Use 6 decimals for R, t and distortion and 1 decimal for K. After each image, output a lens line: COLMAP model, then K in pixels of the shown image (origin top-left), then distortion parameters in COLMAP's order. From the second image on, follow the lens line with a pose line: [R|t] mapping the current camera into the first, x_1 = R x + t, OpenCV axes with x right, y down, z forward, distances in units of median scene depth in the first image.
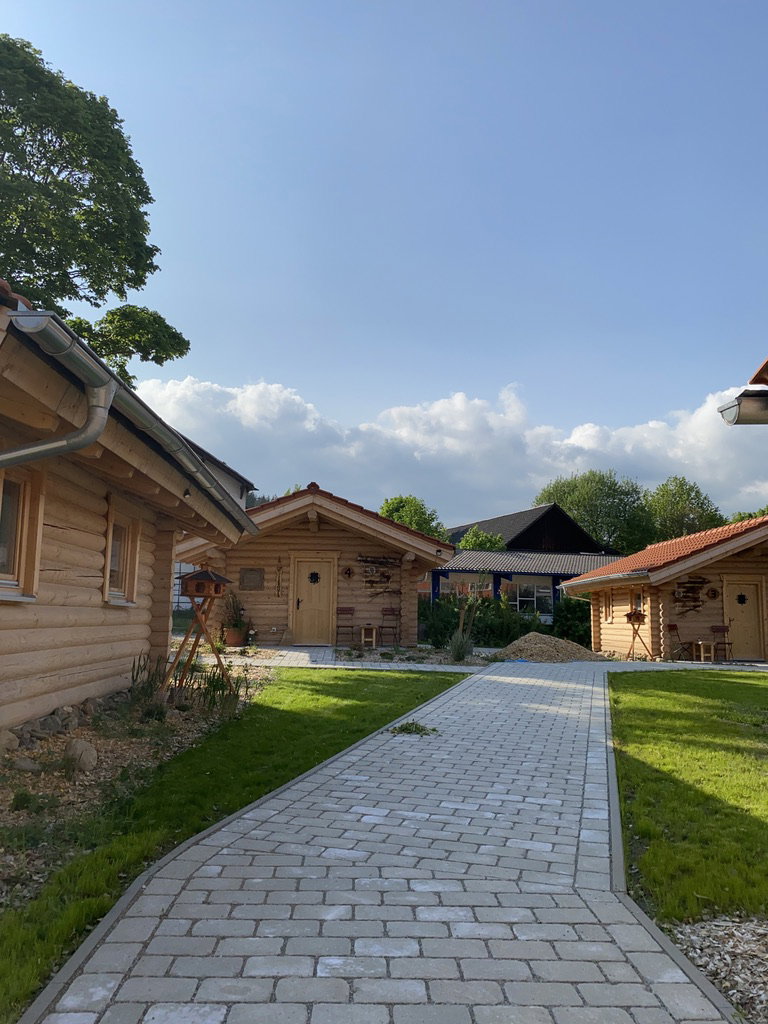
lens RADIAL K [[803.1, 0, 385.1], [0, 803.1, 509.6], [0, 0, 1]] dist [0.055080, -0.021371]
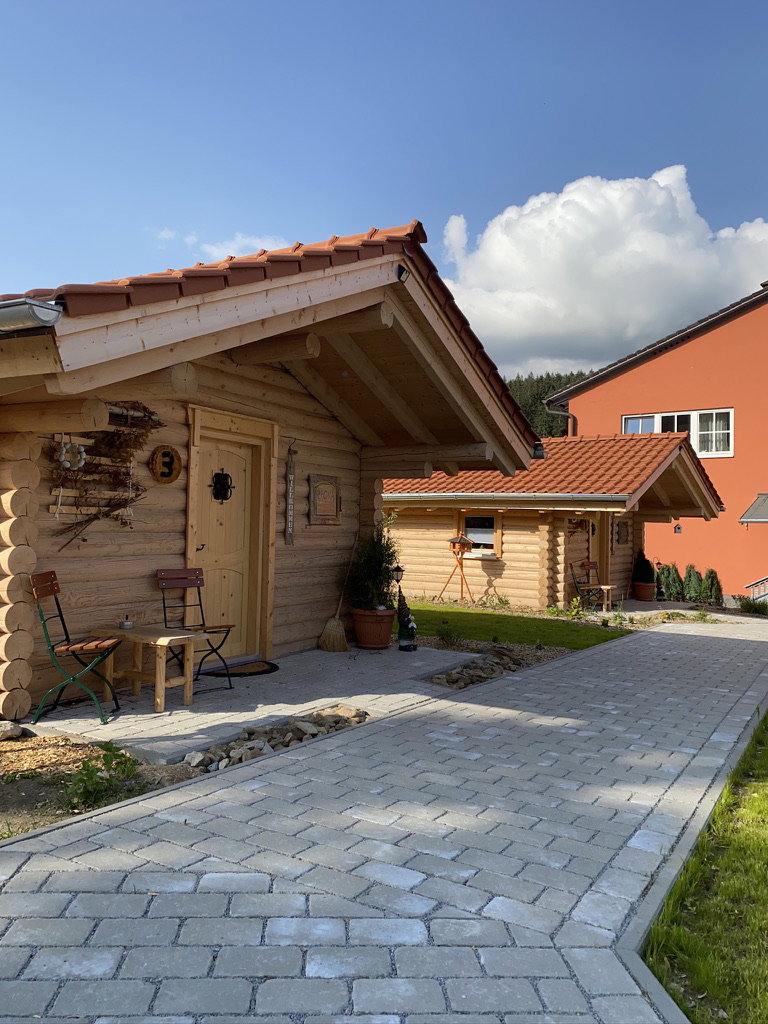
lens RADIAL K [[803.1, 0, 386.0], [0, 803.1, 507.1], [0, 0, 1]] dist [0.055080, -0.021371]
pose [[0.531165, 0.031938, 0.846667, 0.195157], [-0.140613, 0.988754, 0.050918, 0.093065], [-0.835519, -0.146098, 0.529682, 0.772071]]
